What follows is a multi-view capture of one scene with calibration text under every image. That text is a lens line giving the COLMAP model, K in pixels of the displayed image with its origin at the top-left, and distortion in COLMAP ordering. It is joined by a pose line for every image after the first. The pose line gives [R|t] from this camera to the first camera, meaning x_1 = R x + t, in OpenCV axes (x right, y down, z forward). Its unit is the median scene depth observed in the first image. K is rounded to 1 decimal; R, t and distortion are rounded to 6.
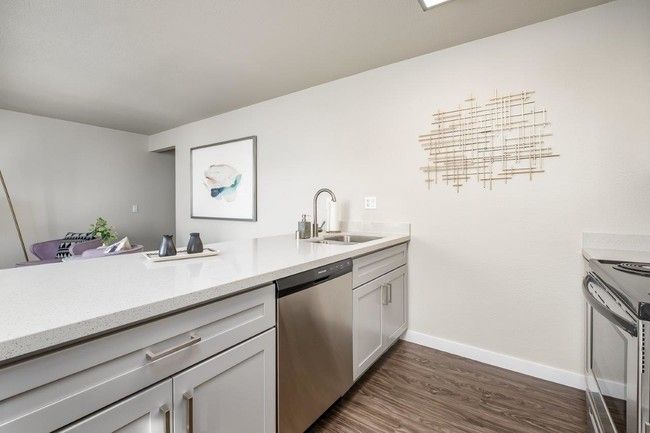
lens RADIAL K [[285.9, 0, 318.4], [0, 285.9, 202.4], [0, 0, 1]] dist [-0.005033, -0.002055]
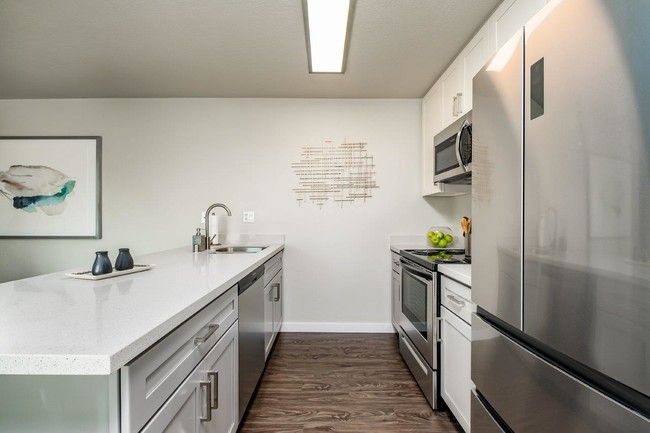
lens RADIAL K [[285.9, 0, 327.0], [0, 285.9, 215.7], [0, 0, 1]] dist [-0.005033, -0.002055]
pose [[0.814140, 0.004589, 0.580651, -0.272035], [-0.003728, 0.999989, -0.002676, -0.001960], [-0.580657, 0.000014, 0.814148, -0.105100]]
